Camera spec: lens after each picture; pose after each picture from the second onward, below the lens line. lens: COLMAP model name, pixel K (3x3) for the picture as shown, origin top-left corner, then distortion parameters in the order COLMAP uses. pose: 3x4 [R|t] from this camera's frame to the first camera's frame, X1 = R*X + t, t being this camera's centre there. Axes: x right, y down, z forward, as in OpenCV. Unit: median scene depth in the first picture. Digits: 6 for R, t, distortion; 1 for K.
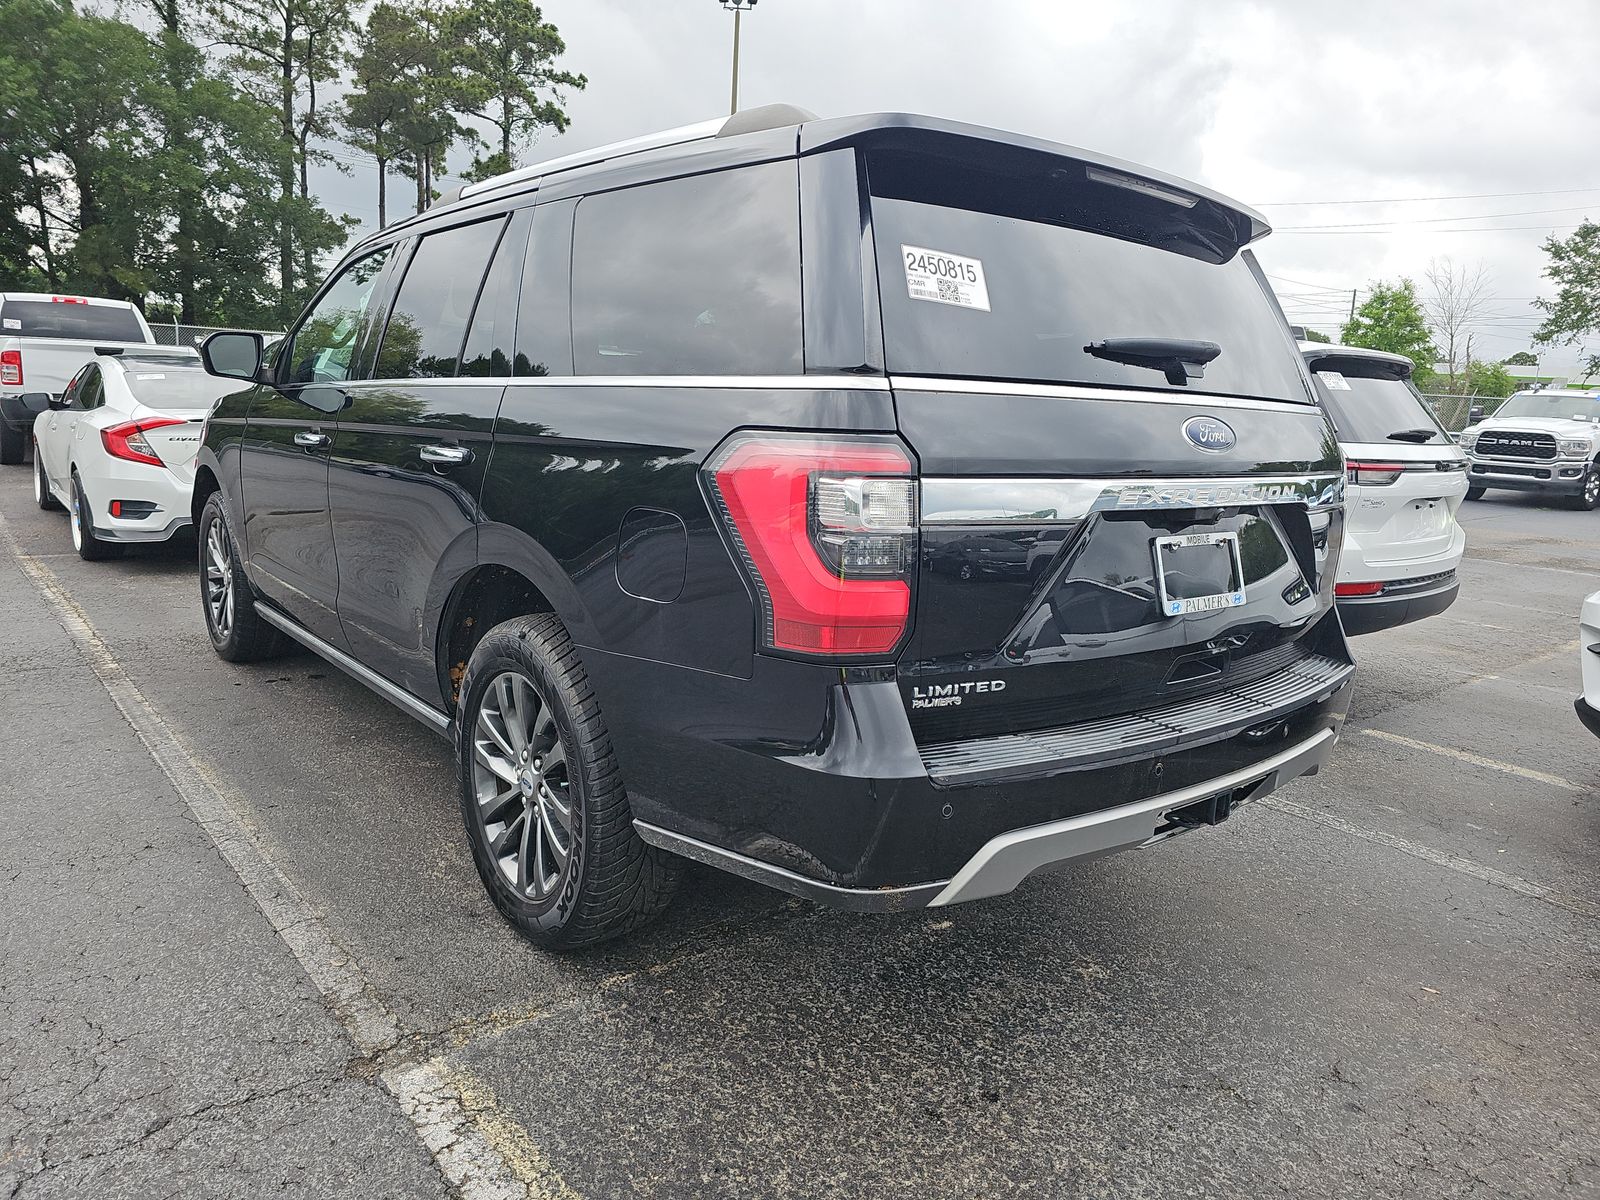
lens RADIAL K [[1085.8, 0, 794.1], [0, 1085.8, 602.2], [0, 0, 1]] dist [0.055369, -0.056399]
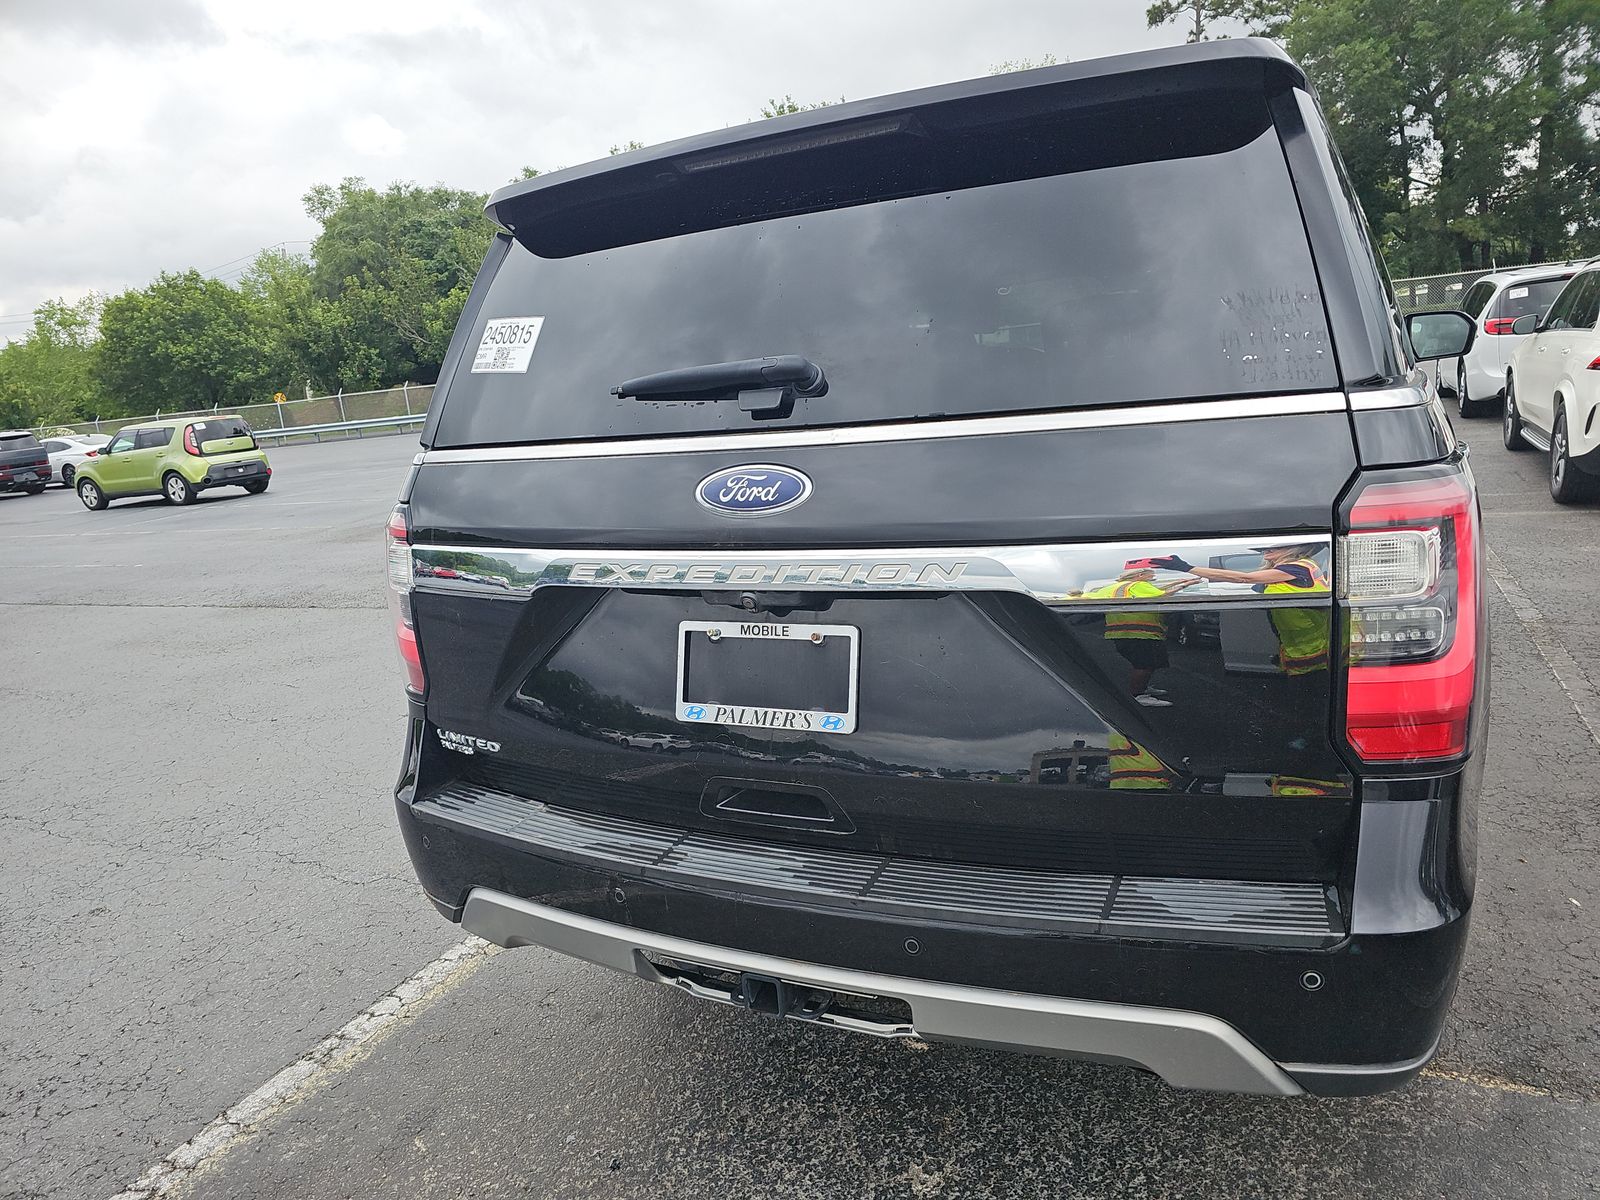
lens RADIAL K [[1075.6, 0, 807.9], [0, 1075.6, 624.2], [0, 0, 1]] dist [0.051928, -0.045931]
pose [[0.393460, 0.125090, -0.910792, 1.023131], [-0.059295, 0.992090, 0.110640, -0.141284], [0.917427, 0.010472, 0.397765, 0.727960]]
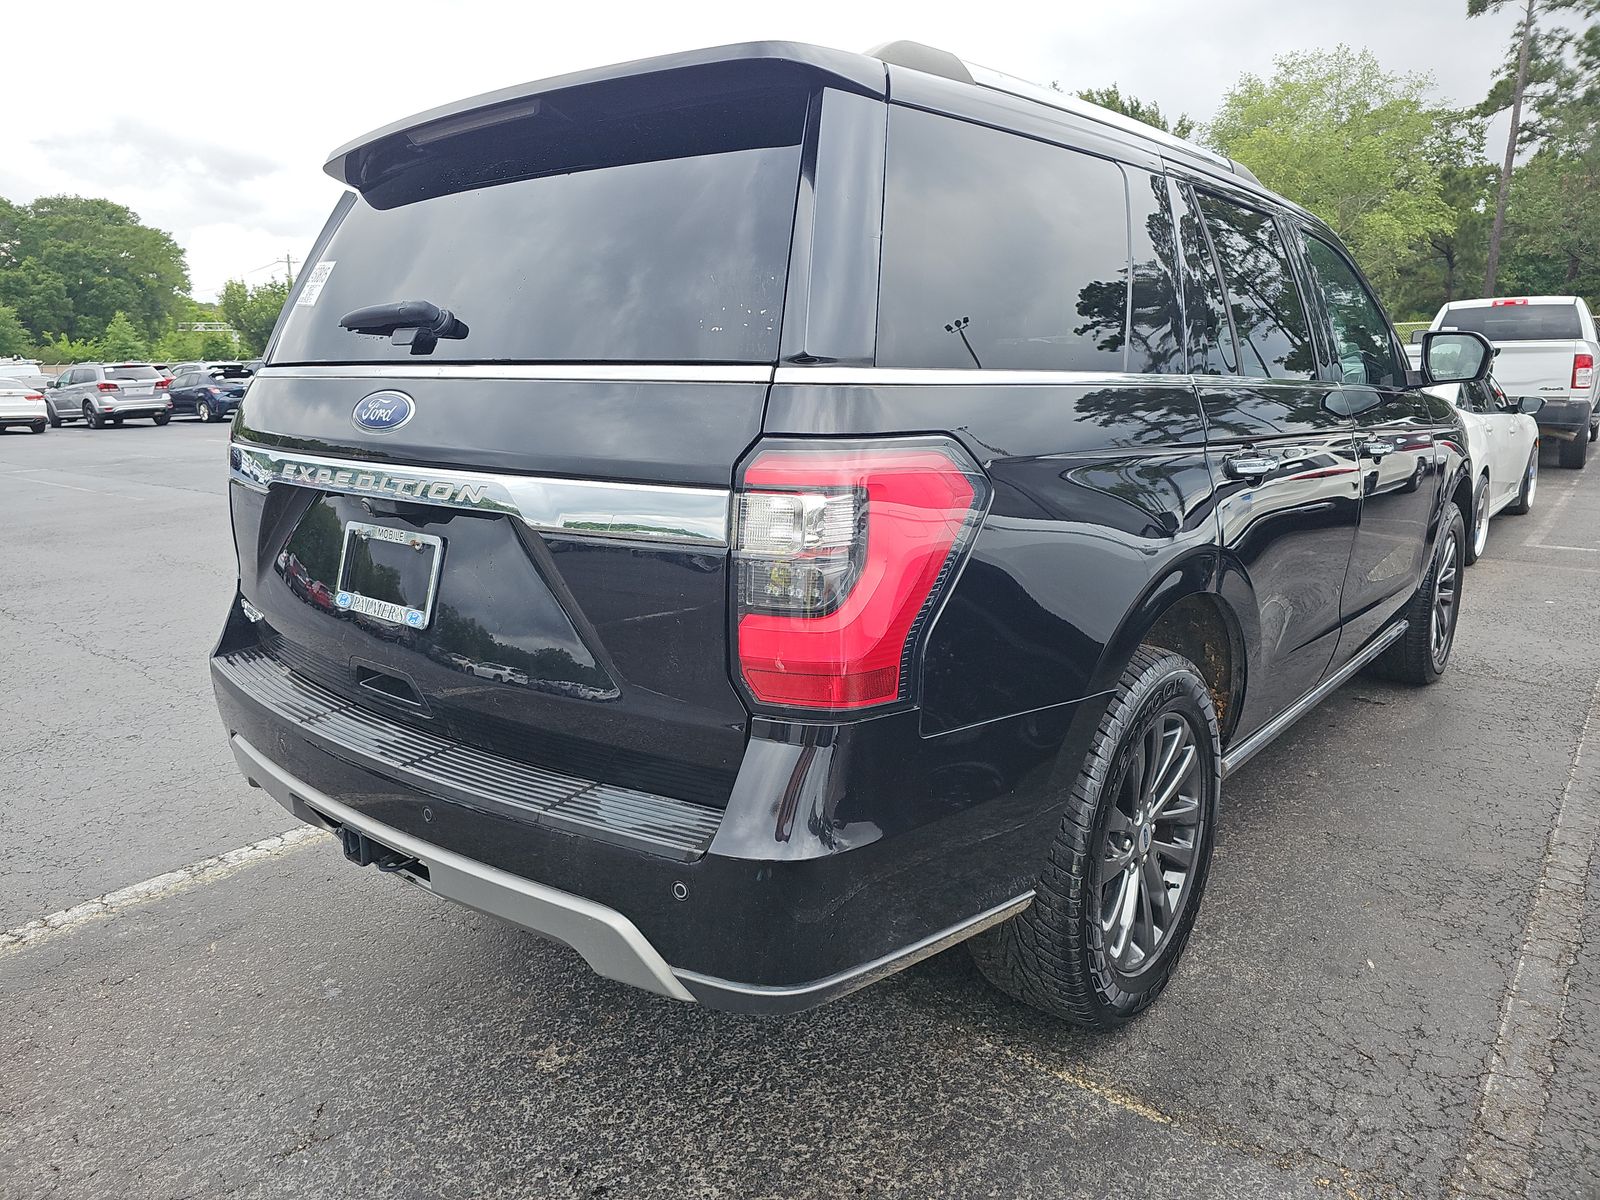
lens RADIAL K [[1079.0, 0, 794.6], [0, 1079.0, 592.1], [0, 0, 1]] dist [0.064427, -0.061910]
pose [[0.154542, 0.148912, -0.976700, 1.238896], [-0.163826, 0.978753, 0.123303, -0.167709], [0.974309, 0.140953, 0.175654, 1.147348]]
